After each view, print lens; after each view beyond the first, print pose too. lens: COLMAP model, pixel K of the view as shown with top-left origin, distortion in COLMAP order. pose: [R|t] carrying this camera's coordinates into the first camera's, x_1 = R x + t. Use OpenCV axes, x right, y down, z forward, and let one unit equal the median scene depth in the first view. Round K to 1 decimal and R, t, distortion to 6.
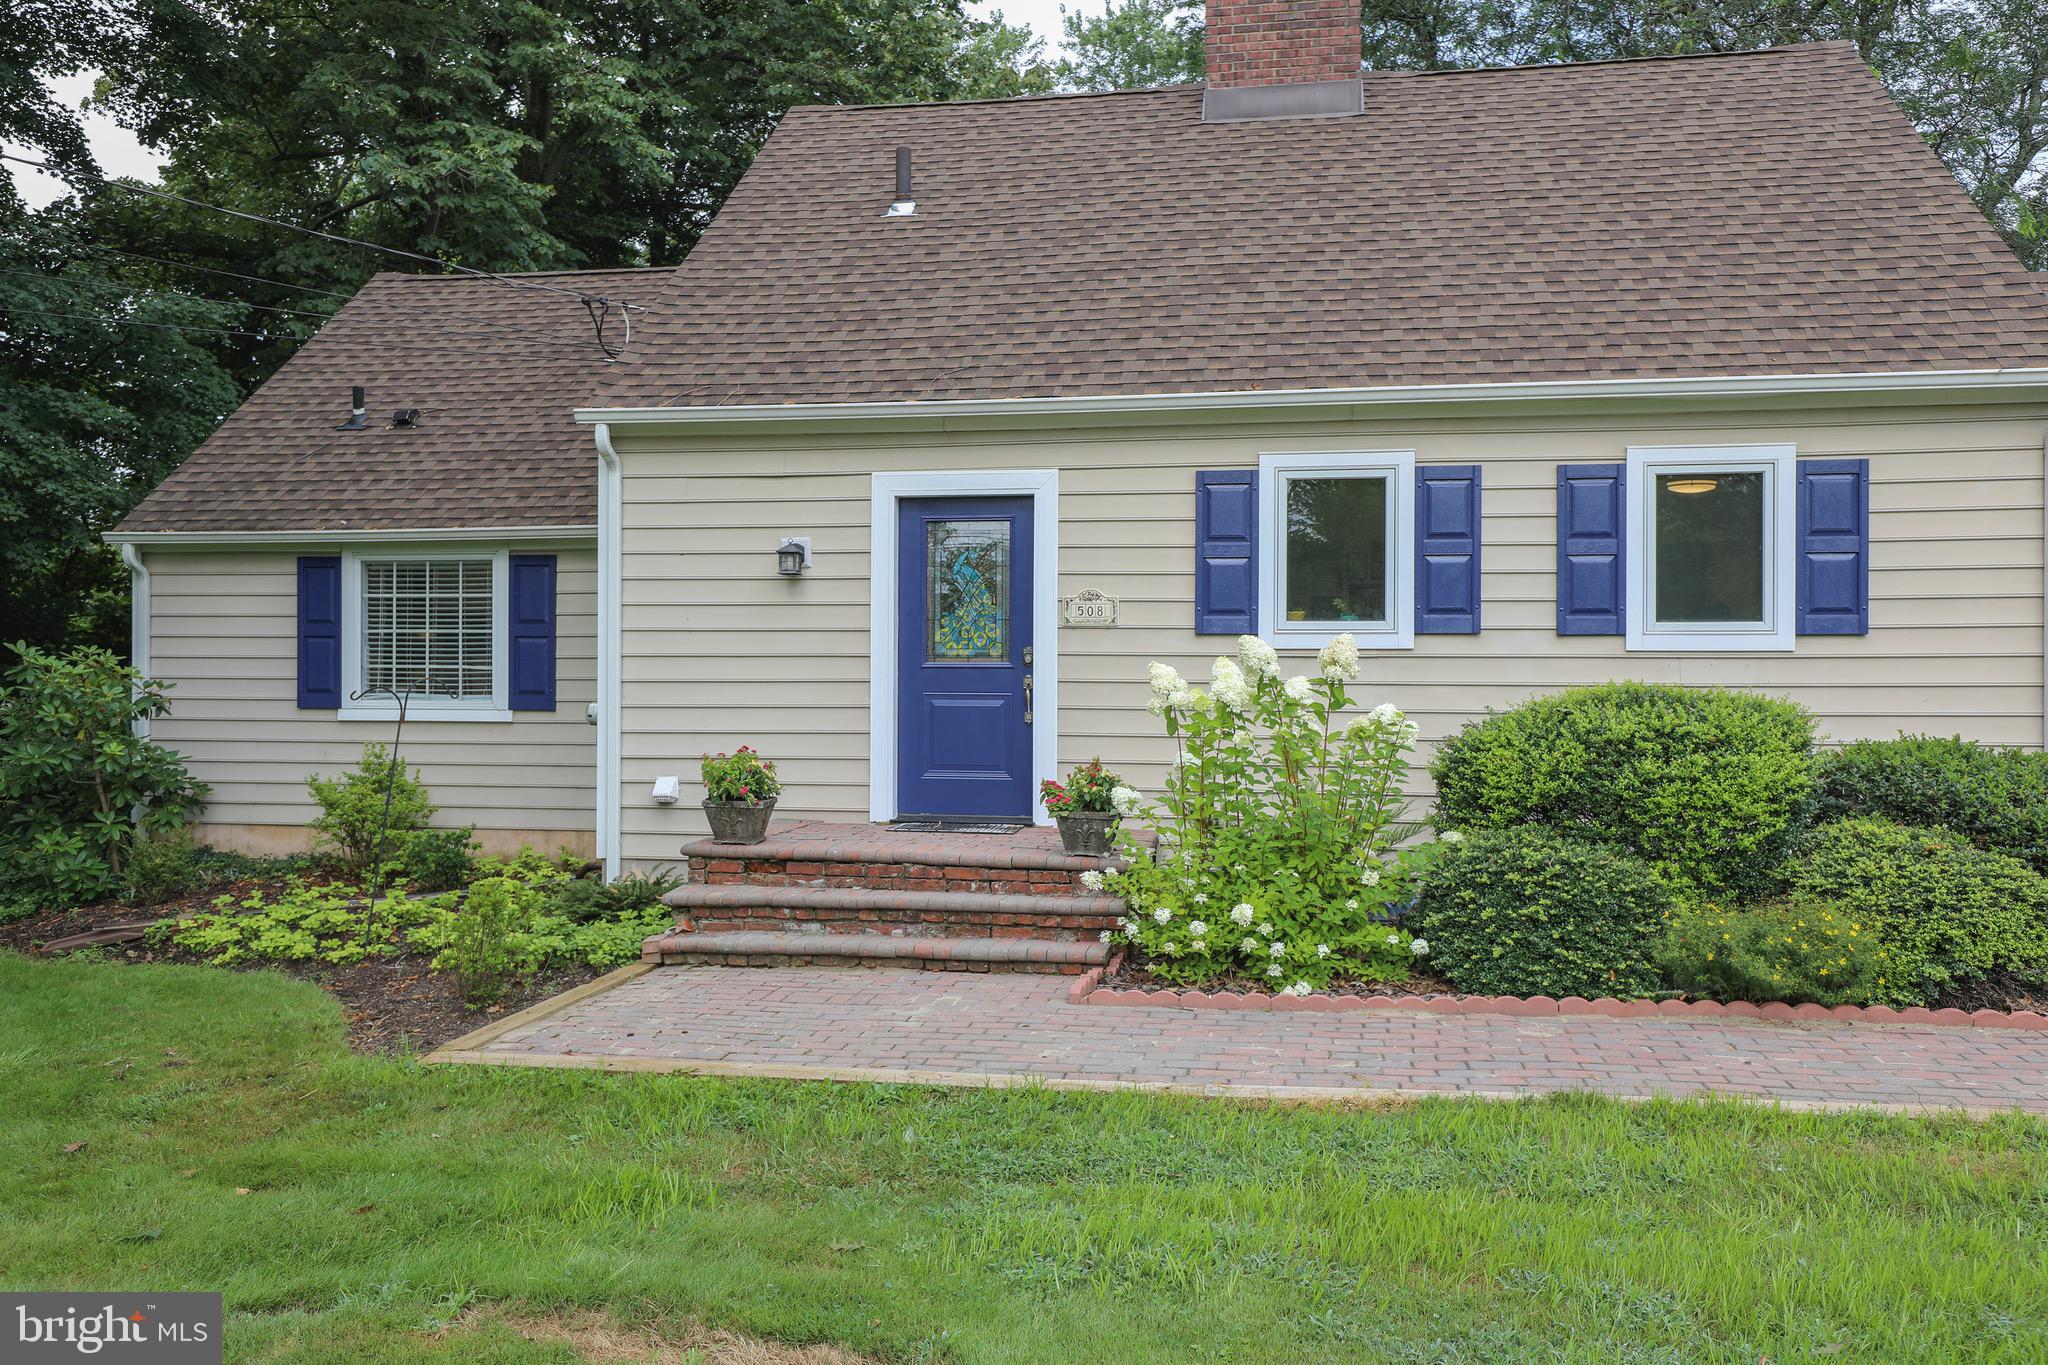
lens RADIAL K [[1548.0, 0, 1024.0], [0, 1548.0, 682.5], [0, 0, 1]] dist [0.010891, 0.009805]
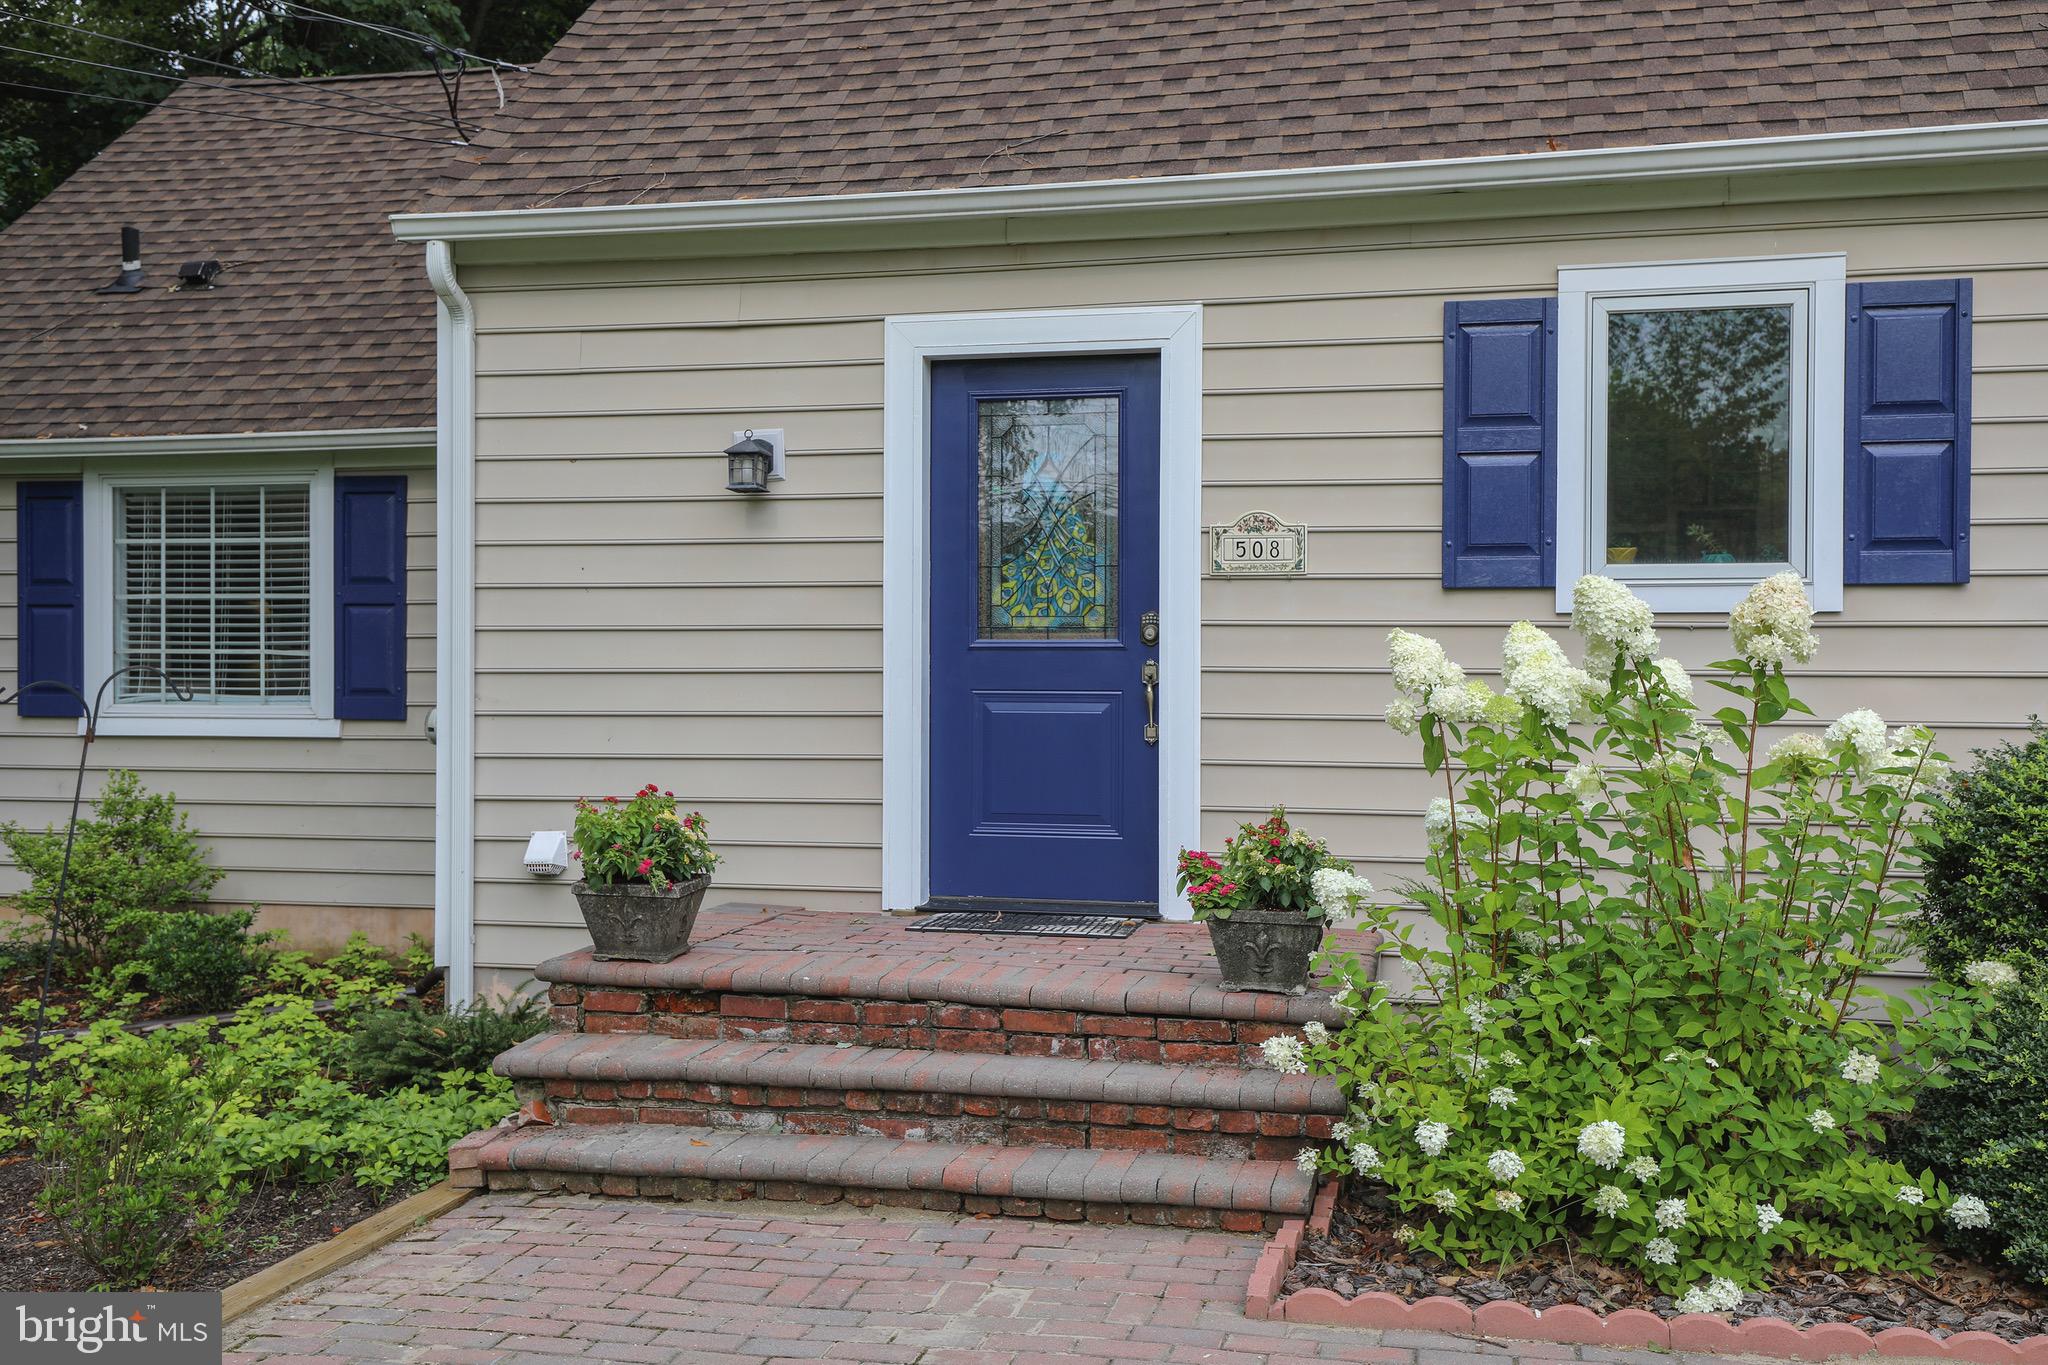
lens RADIAL K [[1919.3, 0, 1029.3], [0, 1919.3, 680.5], [0, 0, 1]] dist [0.032407, 0.010259]
pose [[0.998624, -0.002312, -0.052382, -0.005238], [0.002438, 0.999994, 0.002326, 0.001214], [0.052377, -0.002450, 0.998624, 0.276169]]
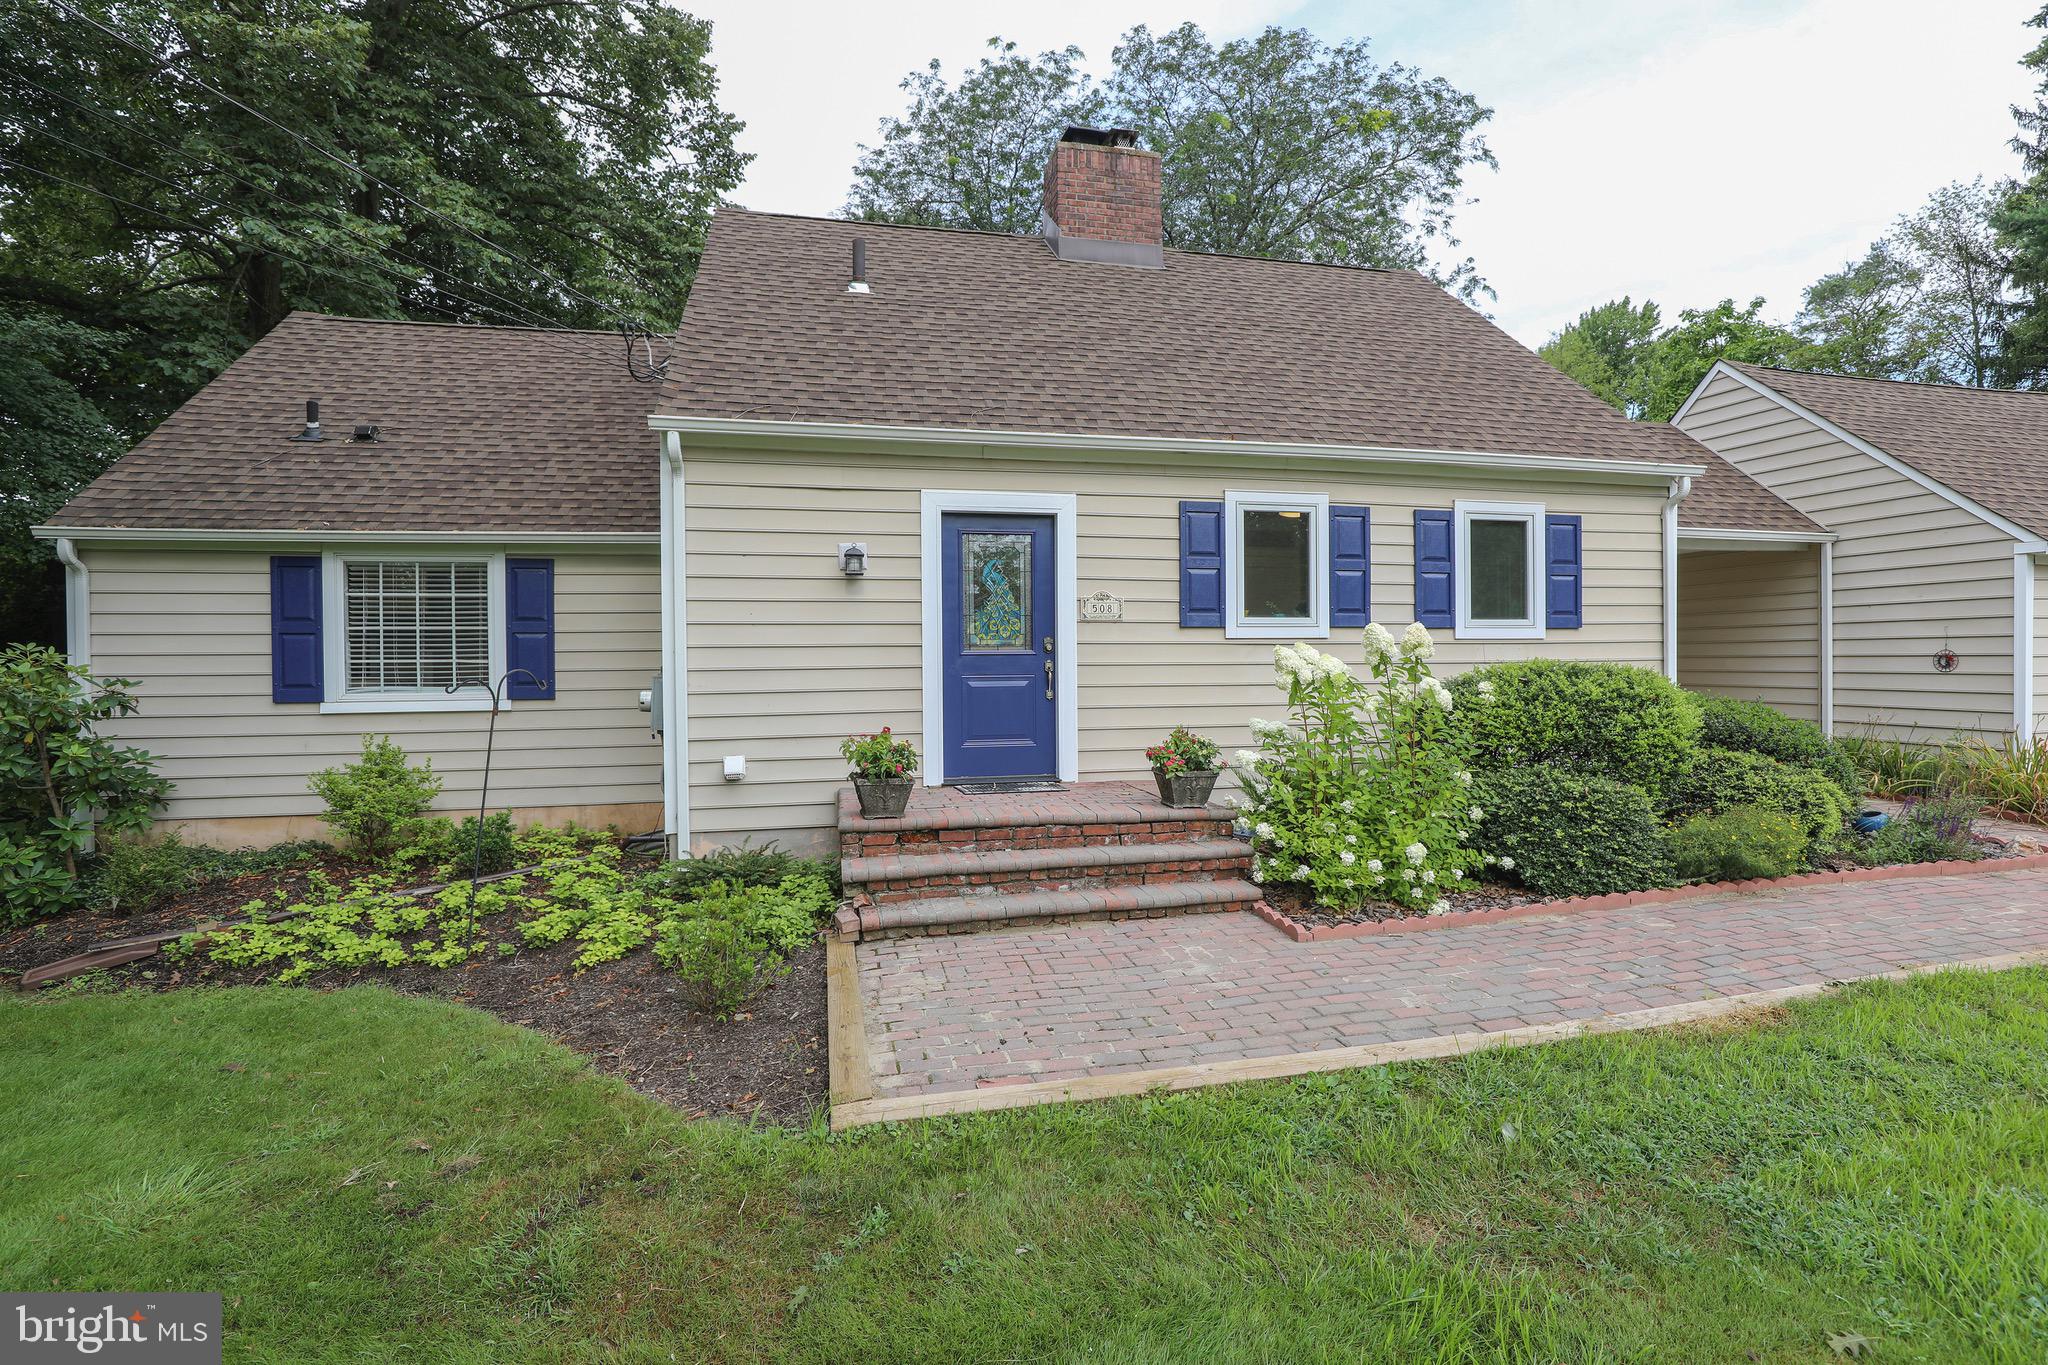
lens RADIAL K [[936.4, 0, 1025.6], [0, 936.4, 679.5], [0, 0, 1]] dist [-0.038414, 0.008753]
pose [[0.926211, -0.019384, 0.376506, -0.300950], [0.014792, 0.999777, 0.015085, -0.000924], [-0.376714, -0.008402, 0.926291, 0.317497]]
